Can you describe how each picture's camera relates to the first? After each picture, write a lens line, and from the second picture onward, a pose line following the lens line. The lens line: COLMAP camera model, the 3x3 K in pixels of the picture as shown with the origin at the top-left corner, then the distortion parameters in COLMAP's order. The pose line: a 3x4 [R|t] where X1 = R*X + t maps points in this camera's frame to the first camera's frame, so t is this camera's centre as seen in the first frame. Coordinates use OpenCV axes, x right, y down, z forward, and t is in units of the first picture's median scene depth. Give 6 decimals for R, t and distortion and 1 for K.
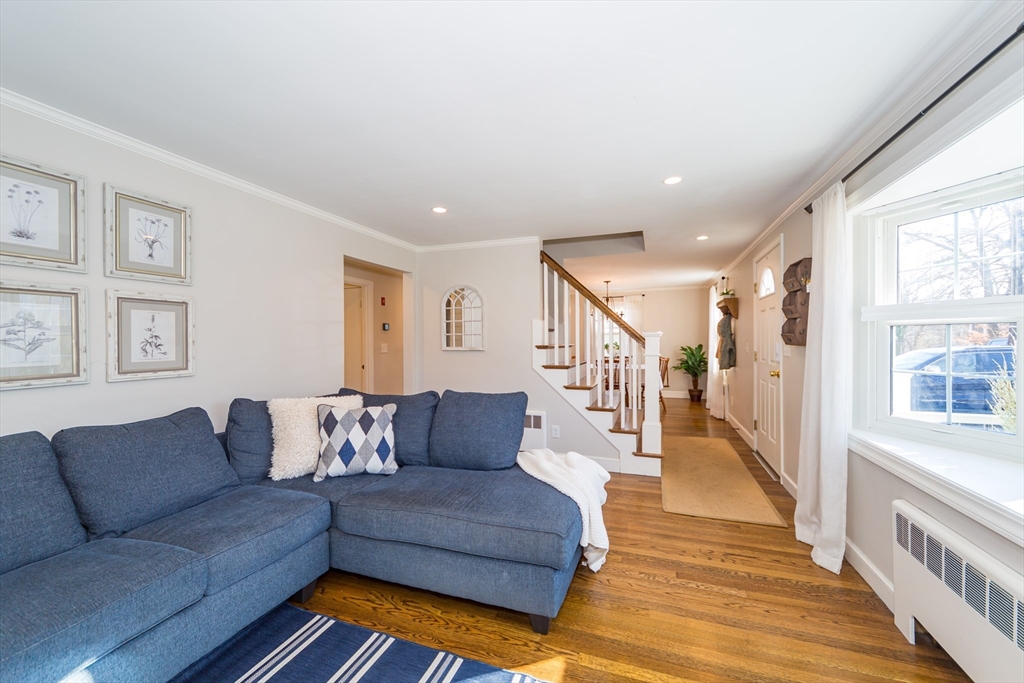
lens RADIAL K [[399.6, 0, 506.0], [0, 399.6, 343.2], [0, 0, 1]] dist [0.000098, 0.000008]
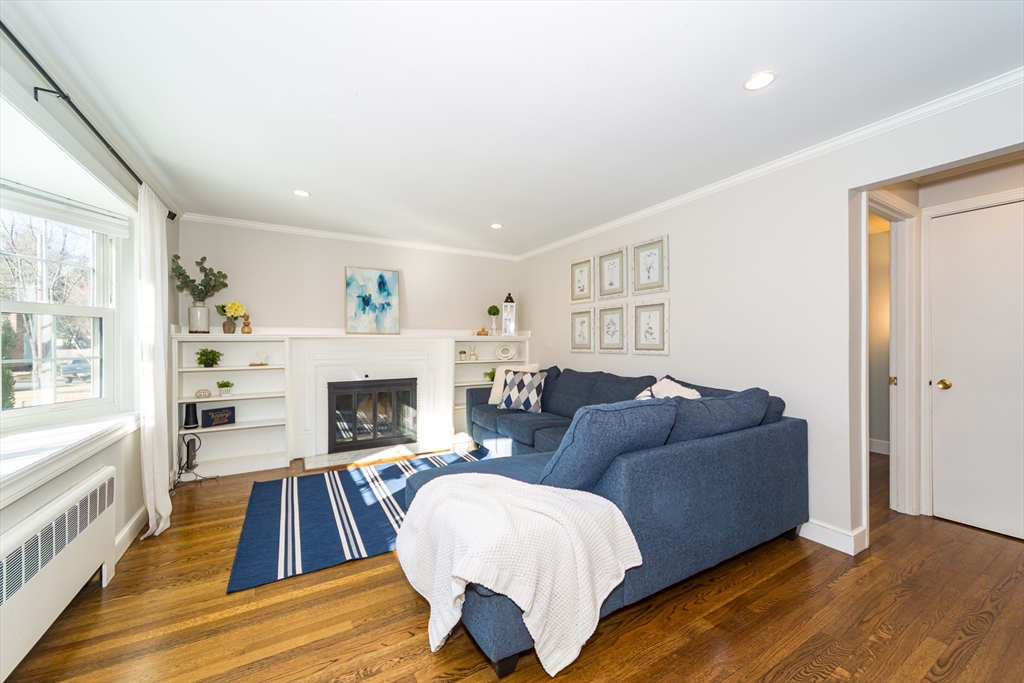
lens RADIAL K [[399.6, 0, 506.0], [0, 399.6, 343.2], [0, 0, 1]] dist [0.000098, 0.000008]
pose [[-0.648528, 0.018949, -0.760955, 0.723835], [0.009878, 0.999815, 0.016478, 0.012715], [0.761126, 0.003170, -0.648596, 1.651197]]
